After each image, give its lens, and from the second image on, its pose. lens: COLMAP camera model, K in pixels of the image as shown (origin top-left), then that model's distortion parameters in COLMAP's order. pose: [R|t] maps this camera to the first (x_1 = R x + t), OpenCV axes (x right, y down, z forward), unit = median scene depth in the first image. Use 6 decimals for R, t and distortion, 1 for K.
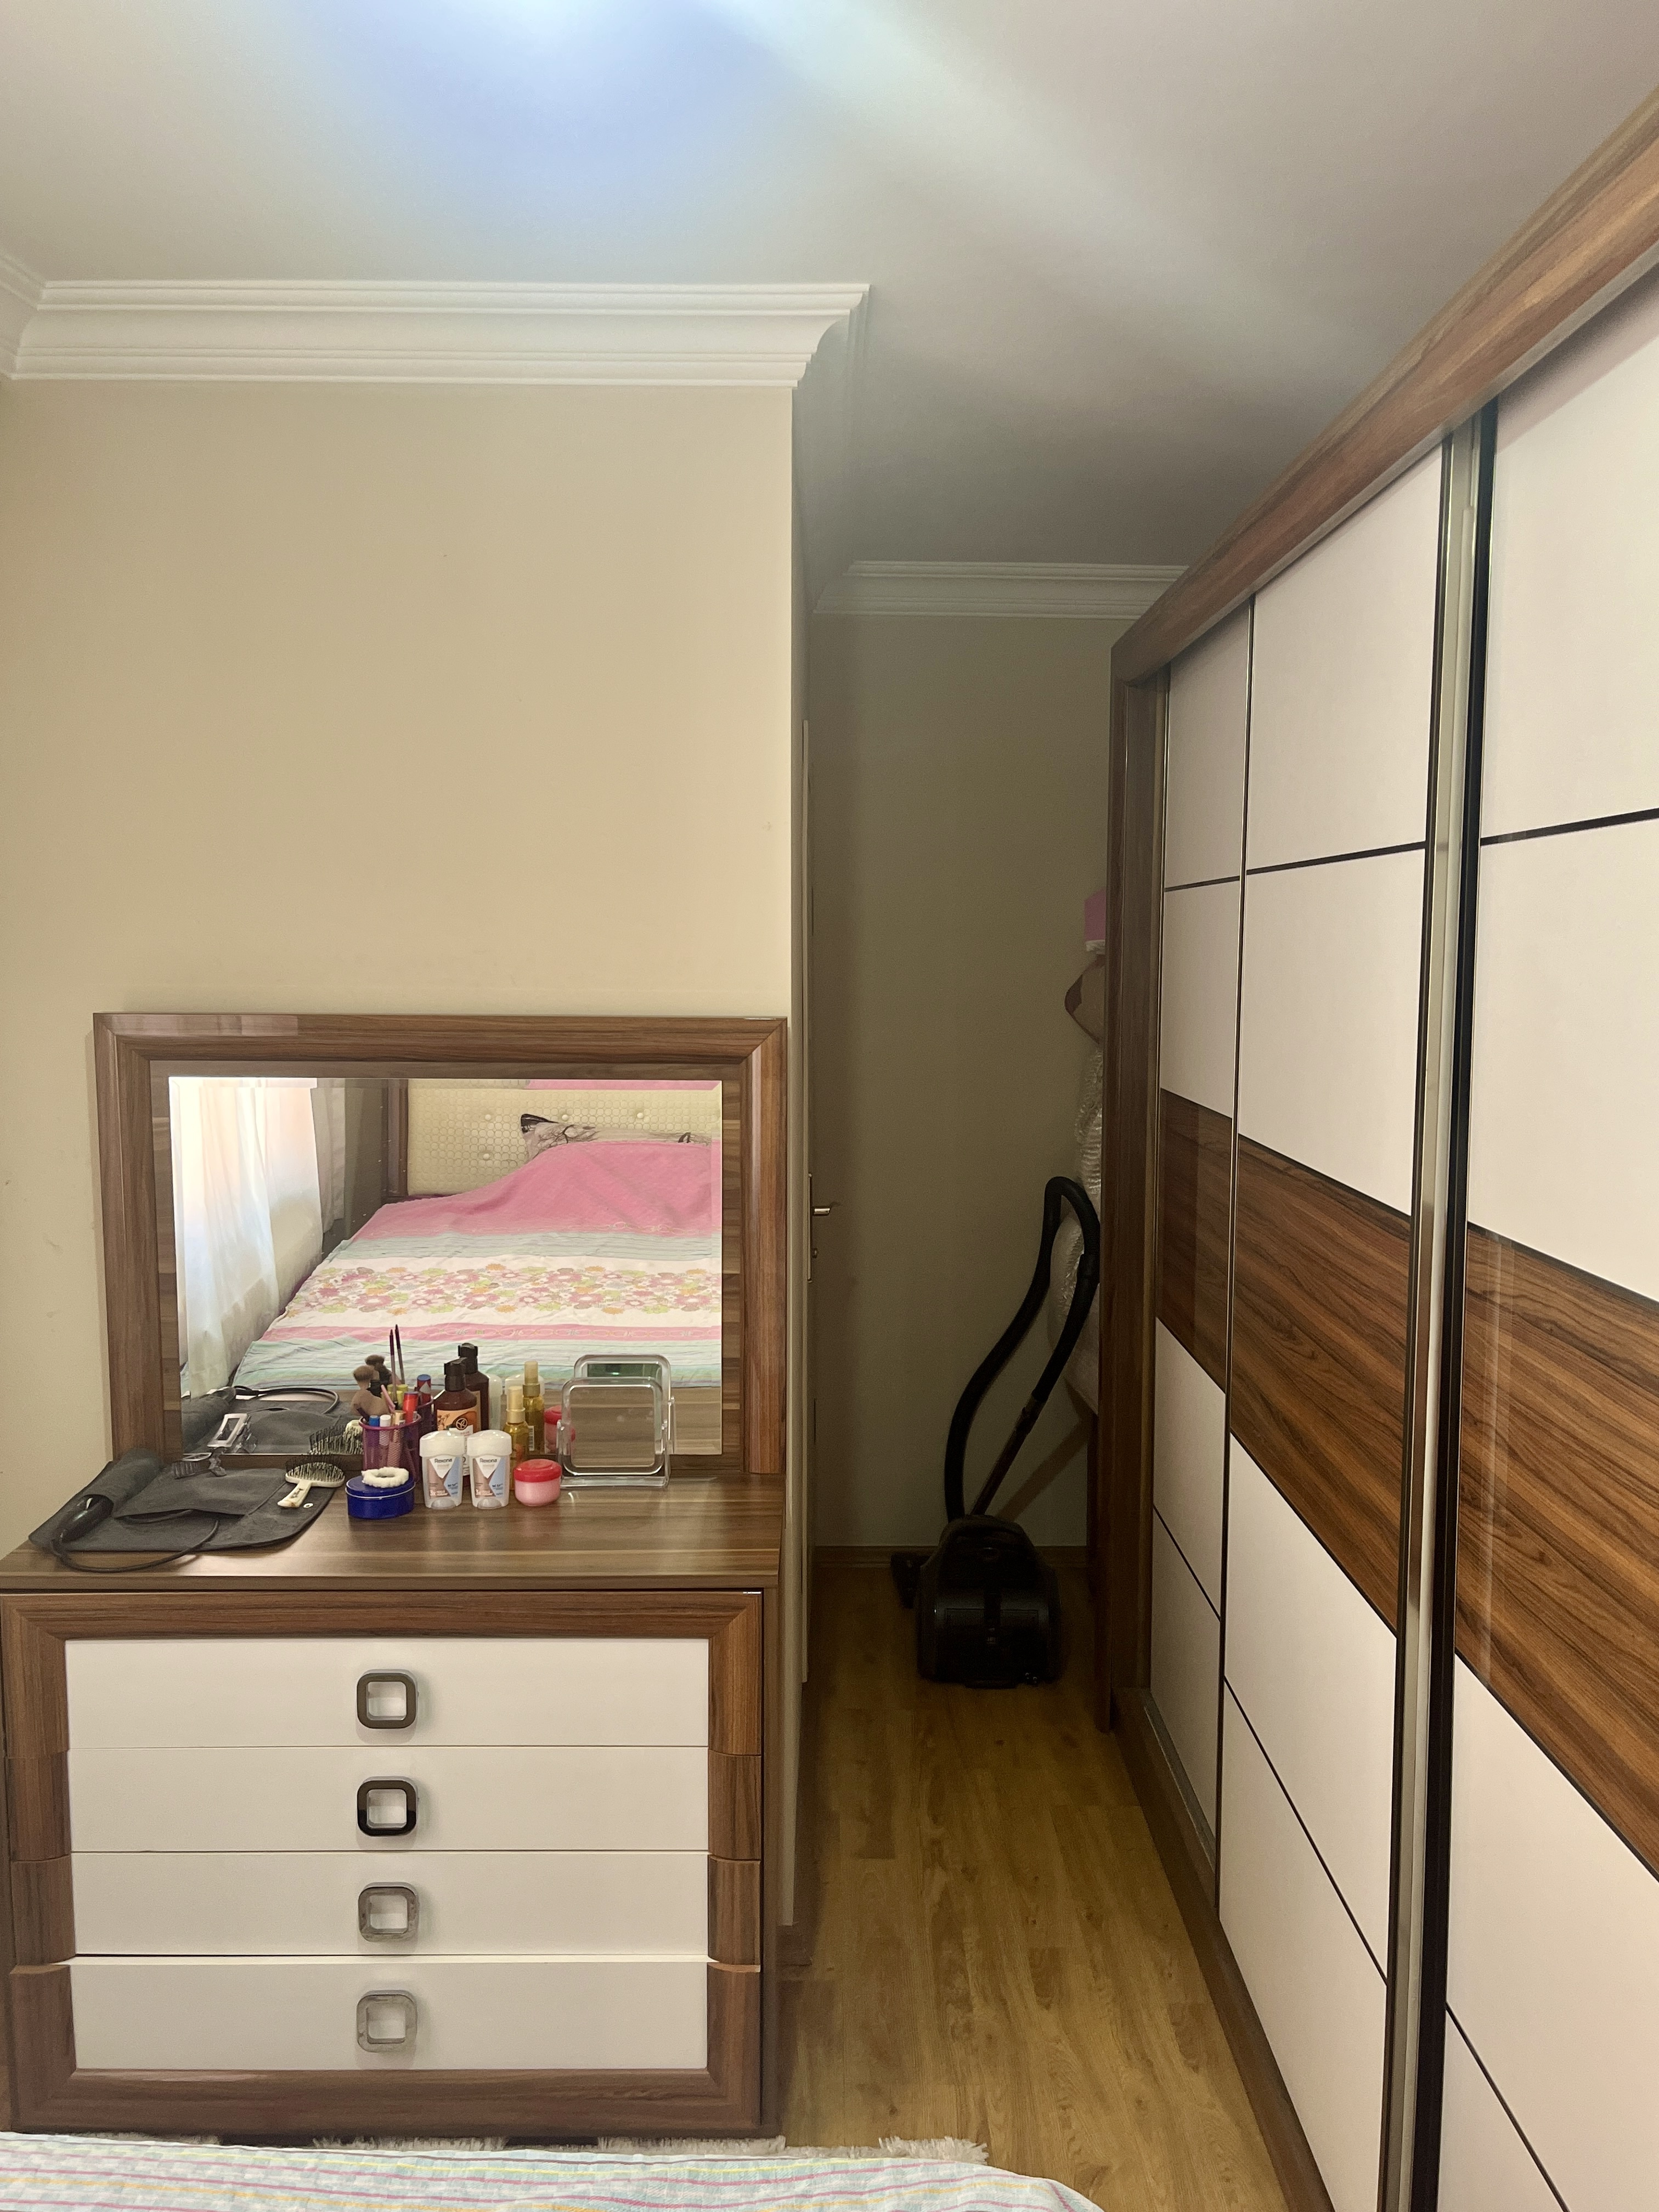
lens RADIAL K [[1756.0, 0, 813.0], [0, 1756.0, 1113.7], [0, 0, 1]] dist [0.071739, -0.106552]
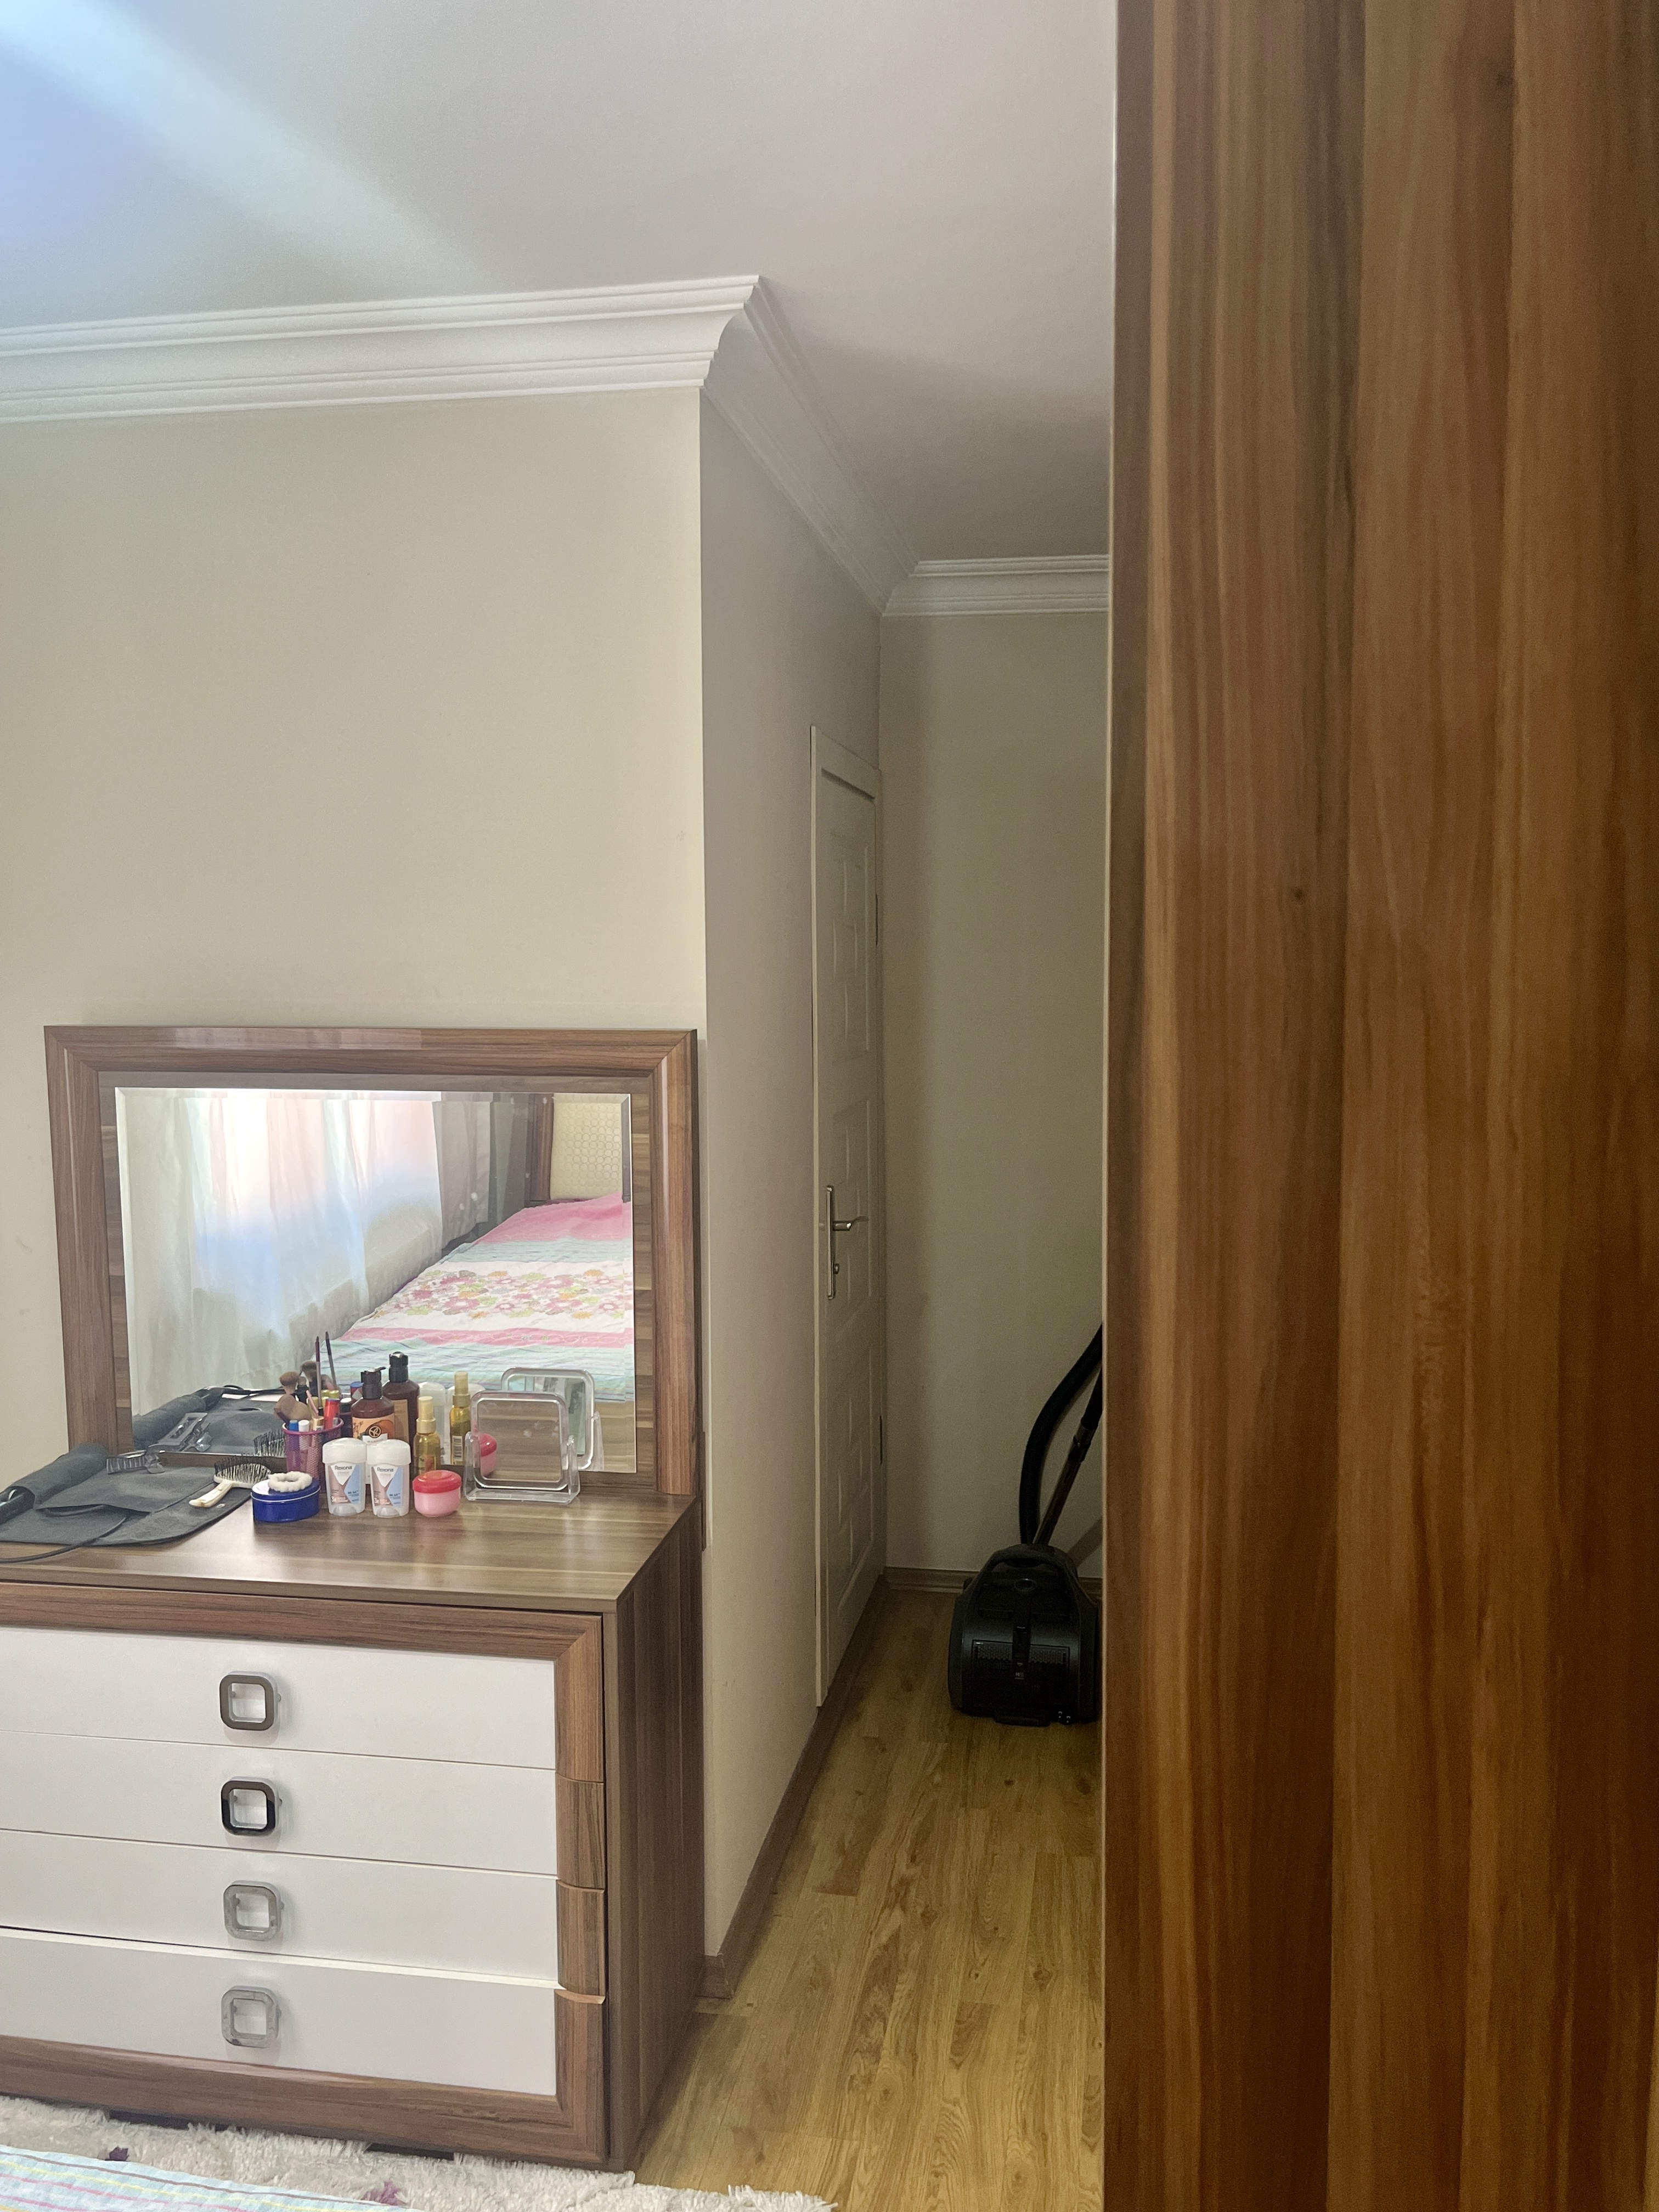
lens RADIAL K [[1756.0, 0, 824.9], [0, 1756.0, 1118.2], [0, 0, 1]] dist [0.071739, -0.106552]
pose [[0.984928, 0.008097, -0.172774, 0.233766], [-0.008236, 0.999966, -0.000083, -0.006033], [0.172768, 0.001505, 0.984961, 0.048848]]
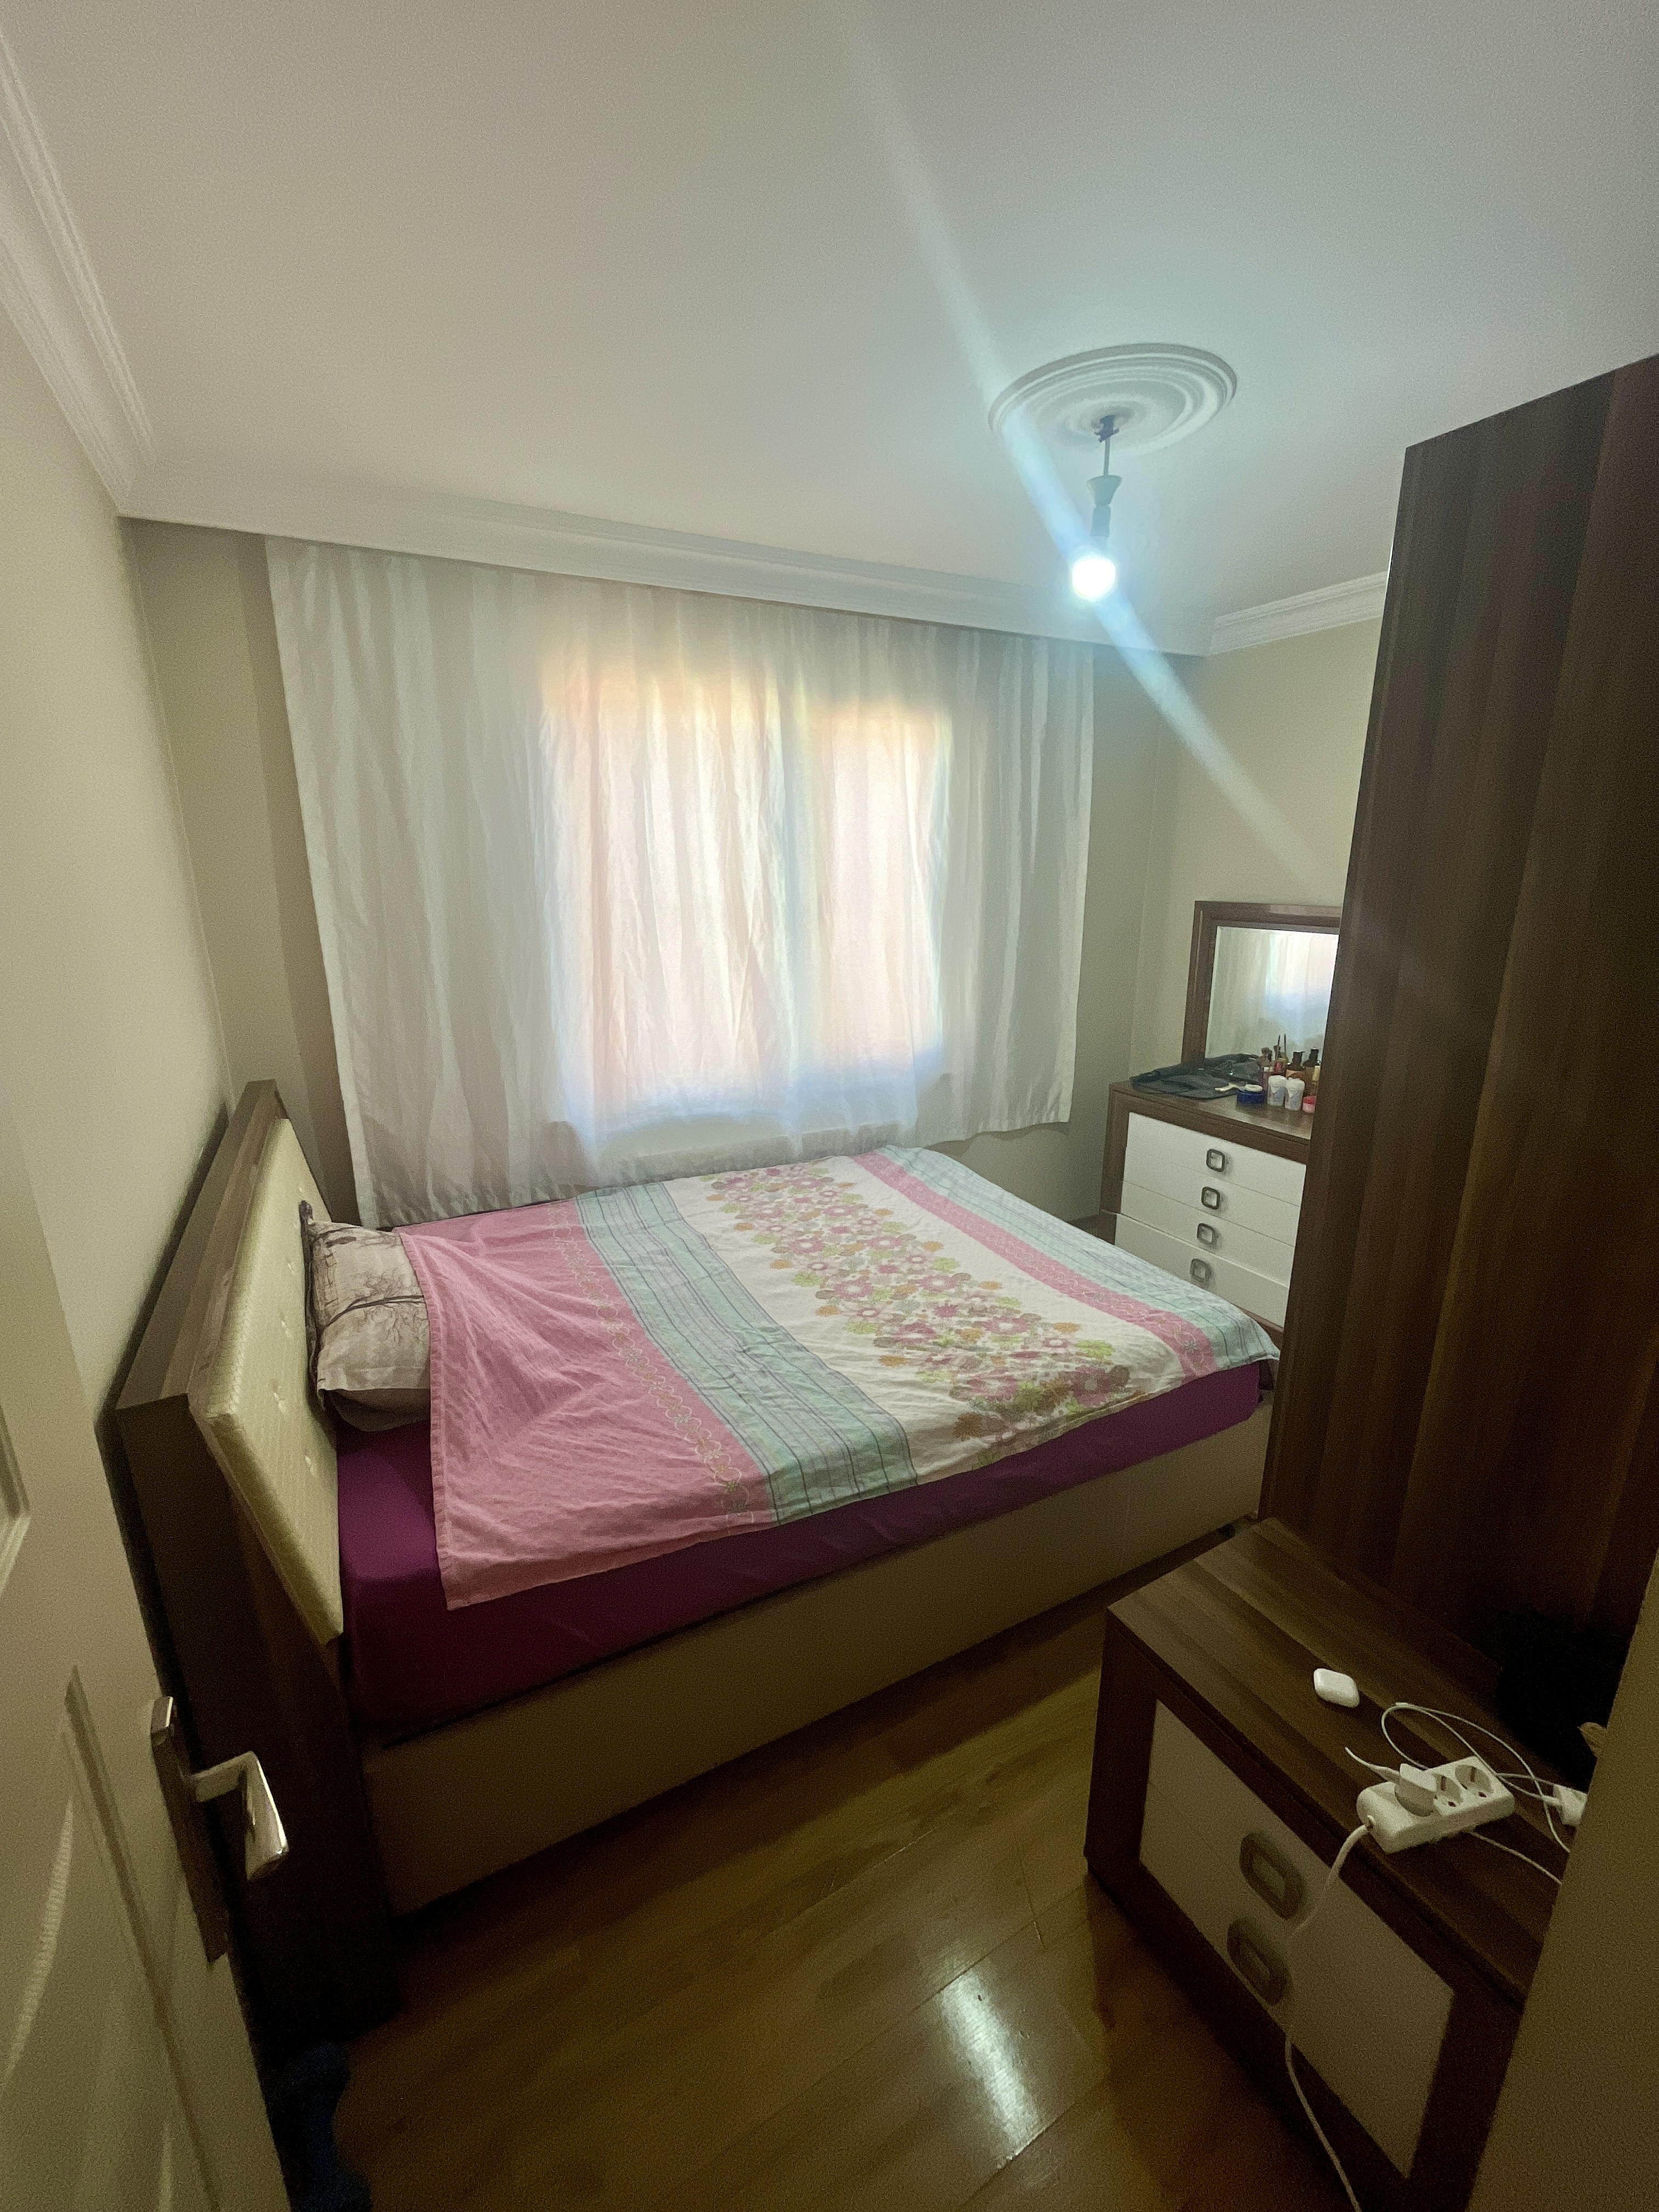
lens RADIAL K [[892.7, 0, 824.8], [0, 892.7, 1102.2], [0, 0, 1]] dist [-0.000605, 0.000310]
pose [[0.487443, 0.221478, -0.844599, 0.550924], [-0.076920, 0.974427, 0.211130, -0.000957], [0.869760, -0.037947, 0.492013, -0.181950]]
